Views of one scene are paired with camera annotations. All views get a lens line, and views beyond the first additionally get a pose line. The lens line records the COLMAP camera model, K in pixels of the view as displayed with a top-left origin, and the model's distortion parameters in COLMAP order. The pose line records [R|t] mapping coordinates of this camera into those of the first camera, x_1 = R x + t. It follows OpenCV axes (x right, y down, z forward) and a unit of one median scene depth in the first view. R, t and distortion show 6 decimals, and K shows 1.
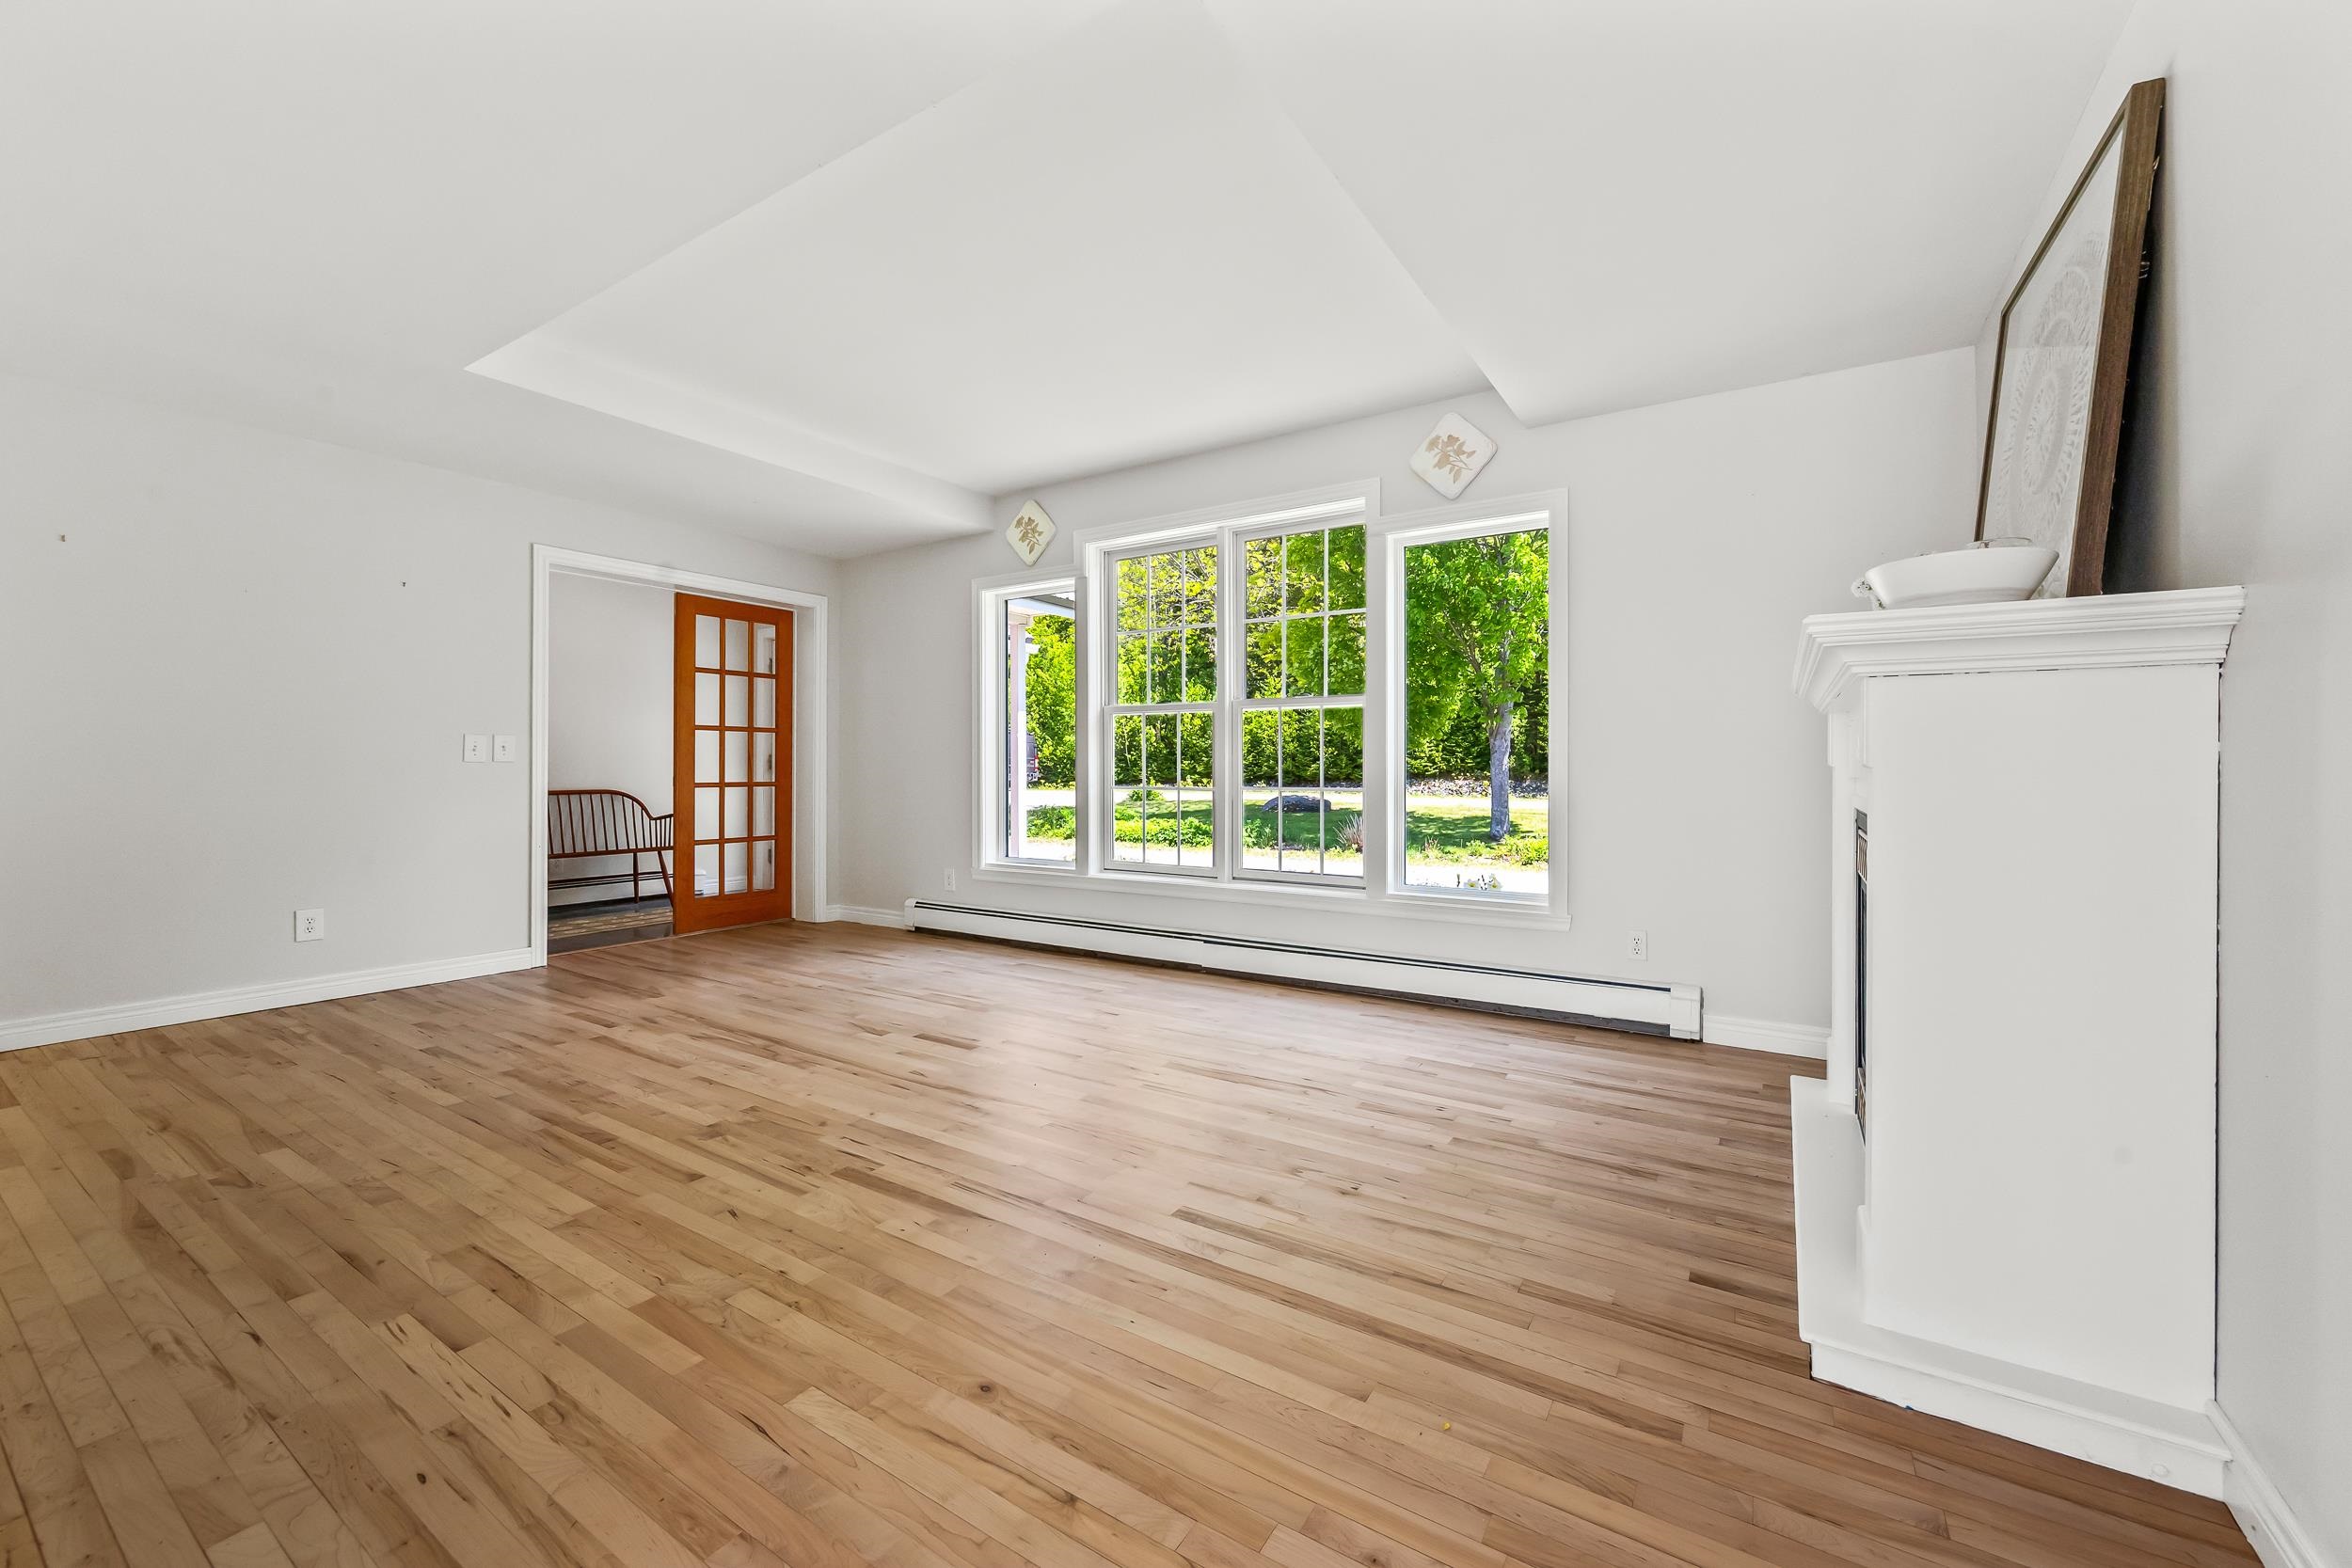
lens RADIAL K [[941.7, 0, 1184.3], [0, 941.7, 772.2], [0, 0, 1]] dist [-0.001900, 0.000407]
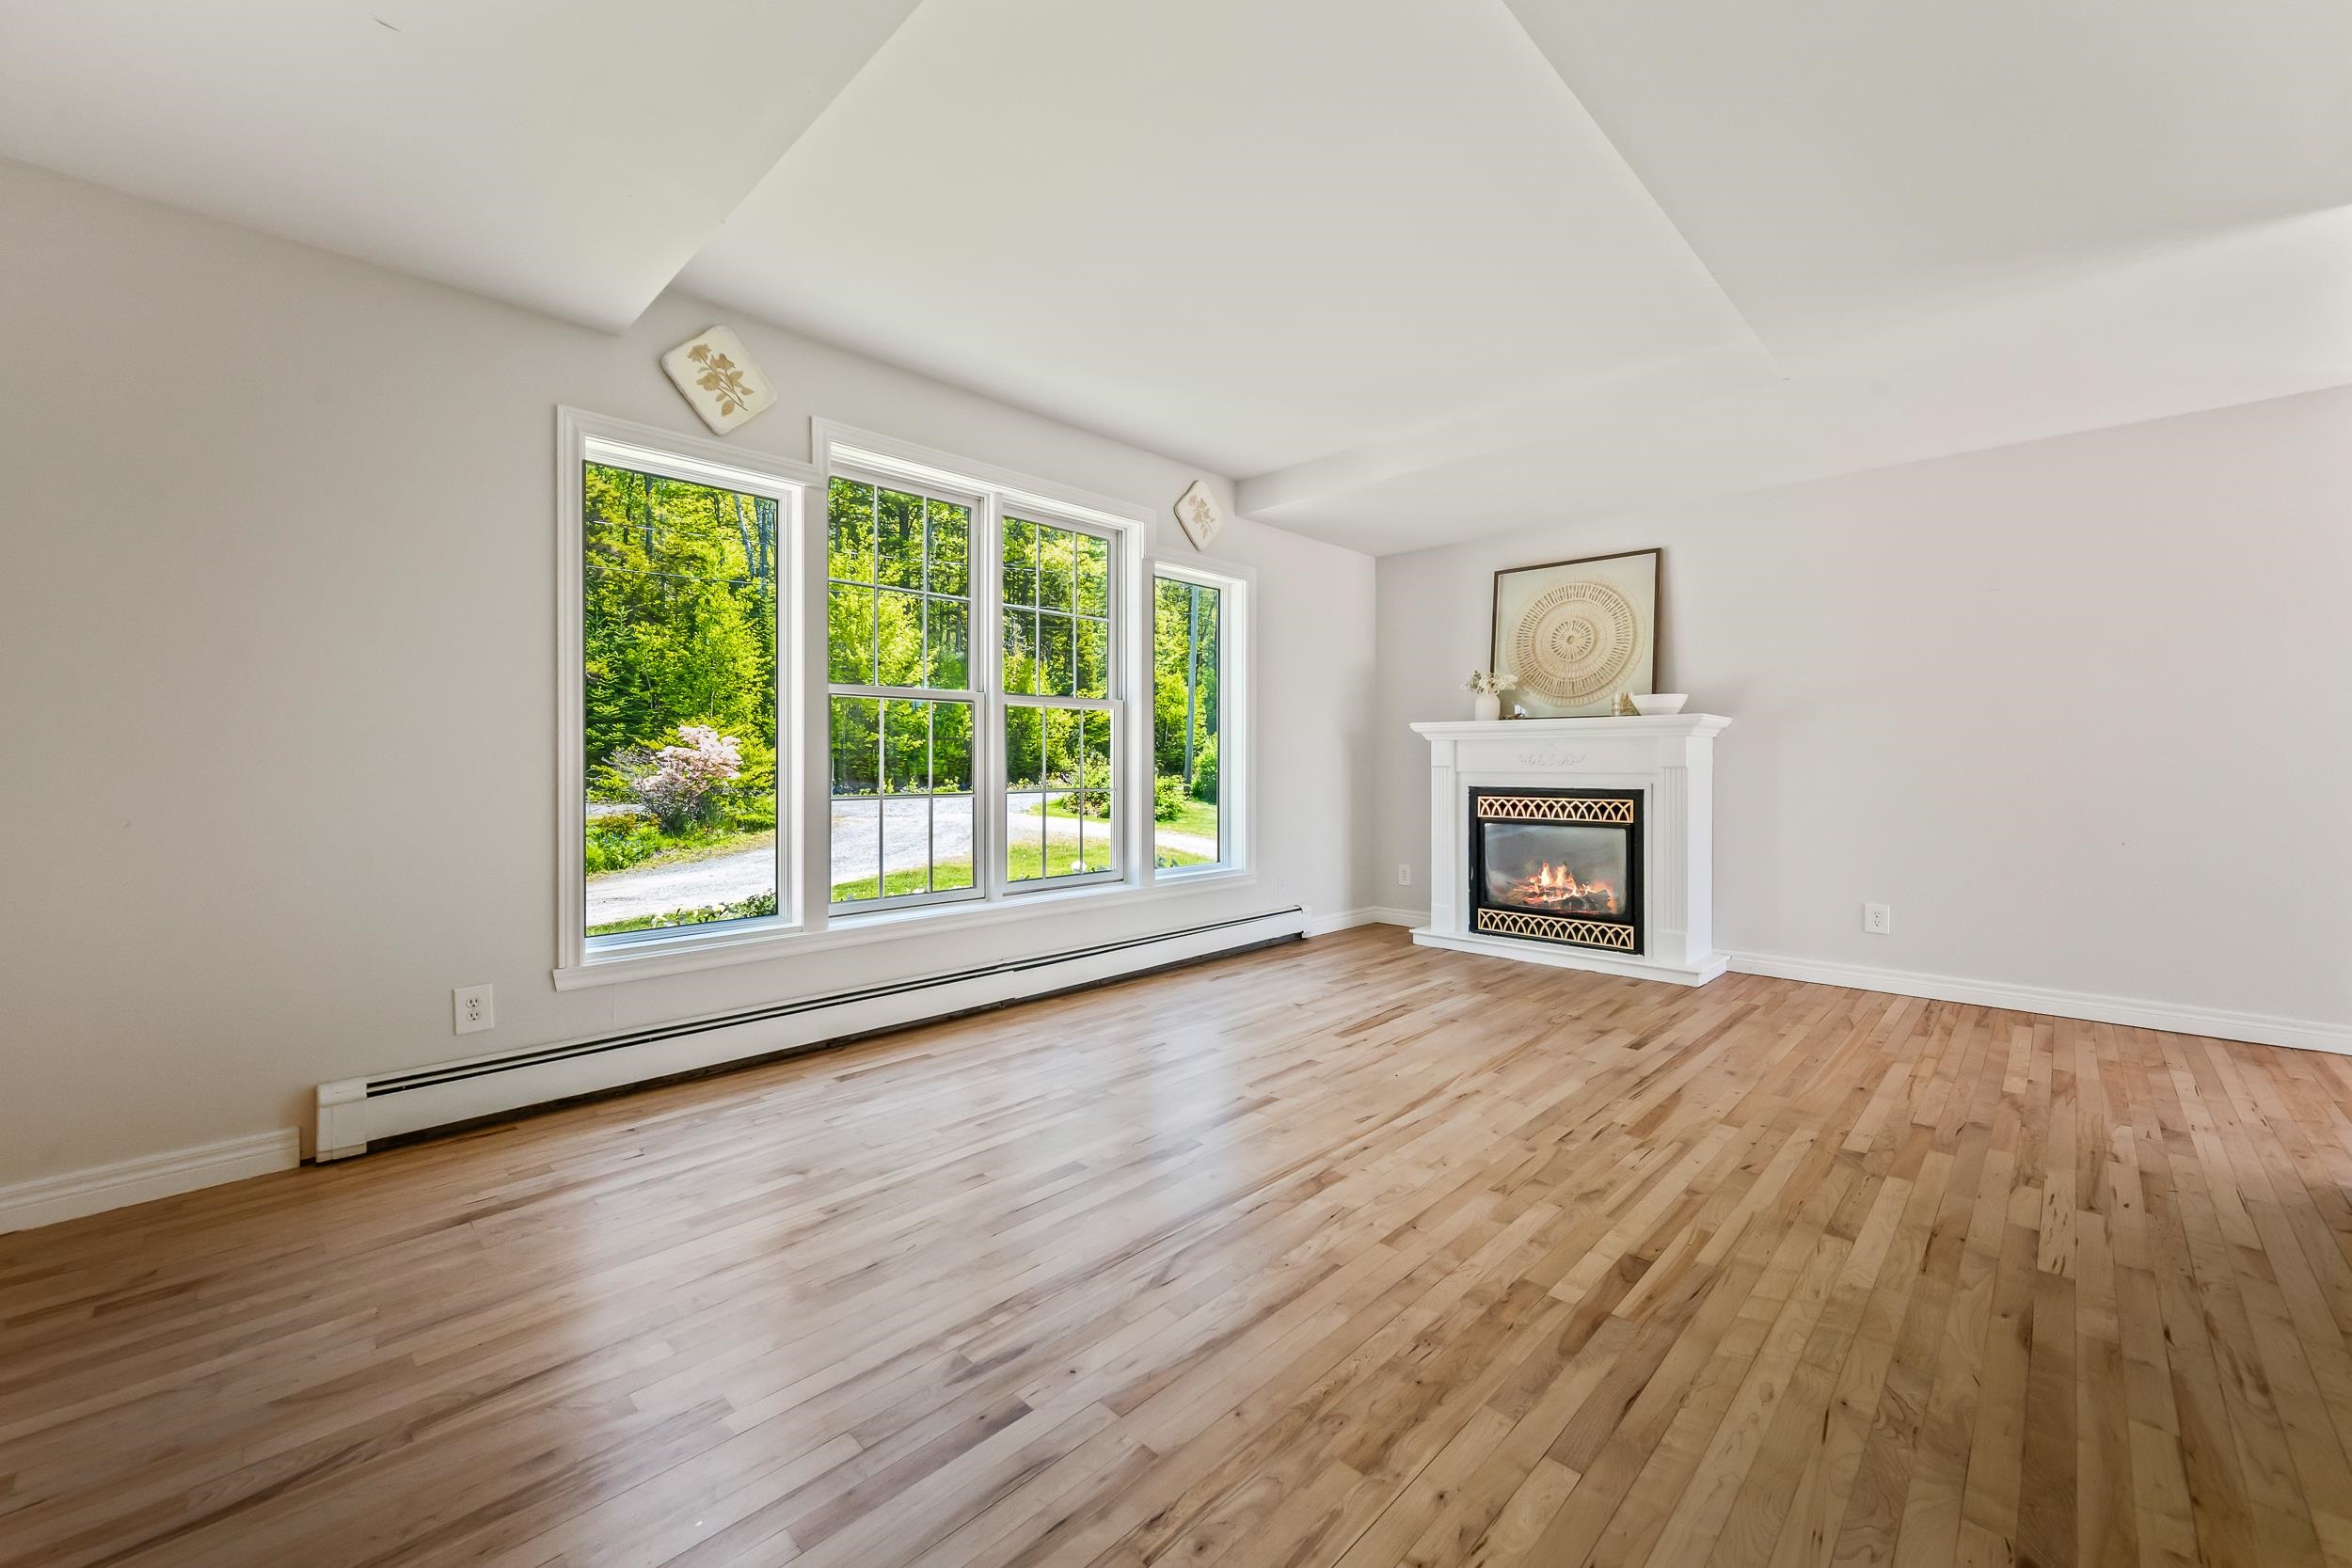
lens RADIAL K [[941.7, 0, 1191.6], [0, 941.7, 766.6], [0, 0, 1]] dist [-0.001900, 0.000407]
pose [[0.172422, -0.001605, 0.985022, -1.340526], [0.008229, 0.999966, 0.000189, -0.010174], [-0.984989, 0.008073, 0.172429, 1.149531]]
